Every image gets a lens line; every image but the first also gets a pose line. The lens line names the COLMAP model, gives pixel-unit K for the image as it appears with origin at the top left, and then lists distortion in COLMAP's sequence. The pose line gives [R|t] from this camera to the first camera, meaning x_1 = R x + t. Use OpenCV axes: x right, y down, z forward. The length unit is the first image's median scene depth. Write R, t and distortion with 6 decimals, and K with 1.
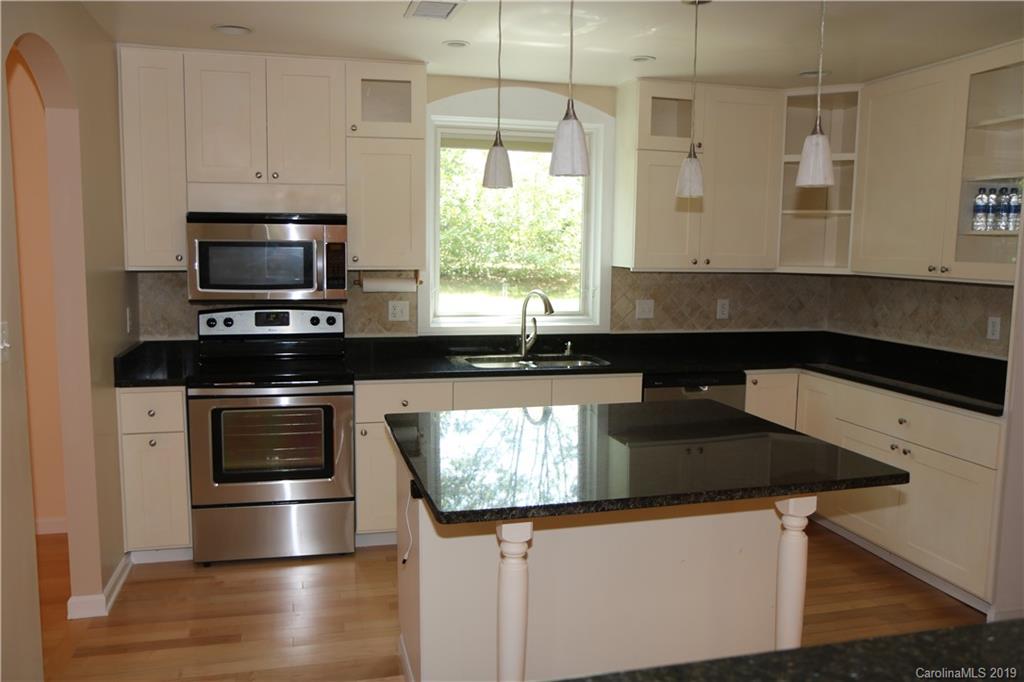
lens RADIAL K [[817.1, 0, 511.8], [0, 817.1, 335.6], [0, 0, 1]] dist [-0.061441, 0.016343]
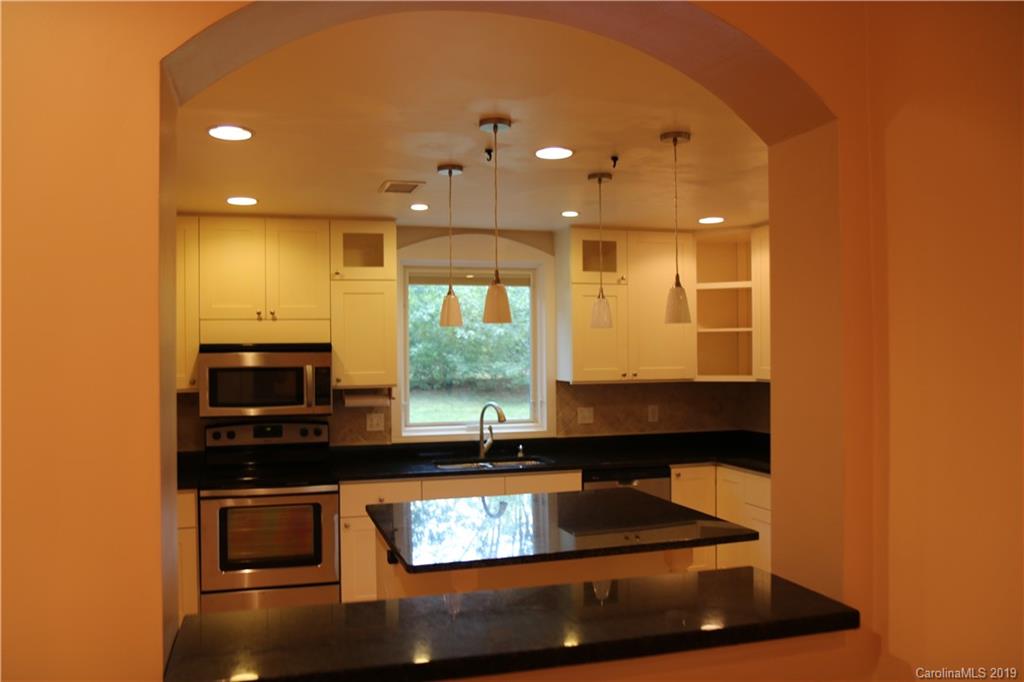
lens RADIAL K [[817.1, 0, 504.0], [0, 817.1, 346.5], [0, 0, 1]] dist [-0.061441, 0.016343]
pose [[0.999392, -0.022462, 0.026656, 0.019162], [0.025496, 0.992495, -0.119594, 0.006535], [-0.023770, 0.120201, 0.992465, -0.190315]]
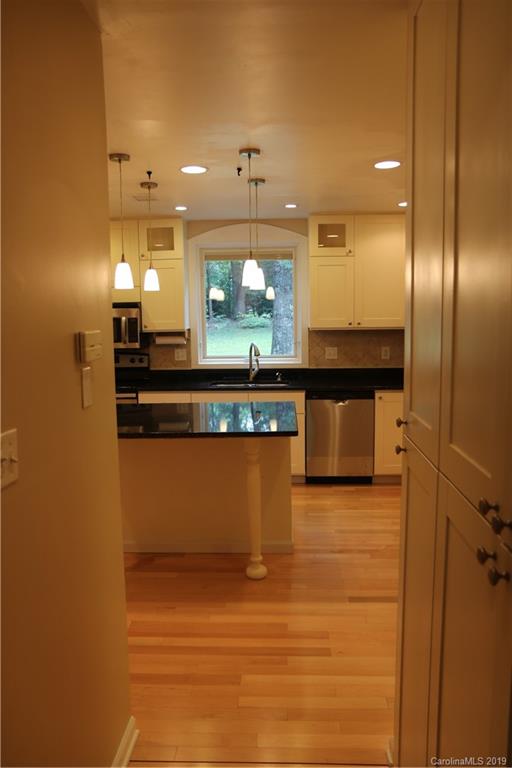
lens RADIAL K [[612.8, 0, 257.3], [0, 612.8, 384.9], [0, 0, 1]] dist [-0.061441, 0.016343]
pose [[0.951449, 0.008661, -0.307684, 0.443084], [-0.007220, 0.999957, 0.005823, 0.026628], [0.307721, -0.003319, 0.951471, -0.219968]]
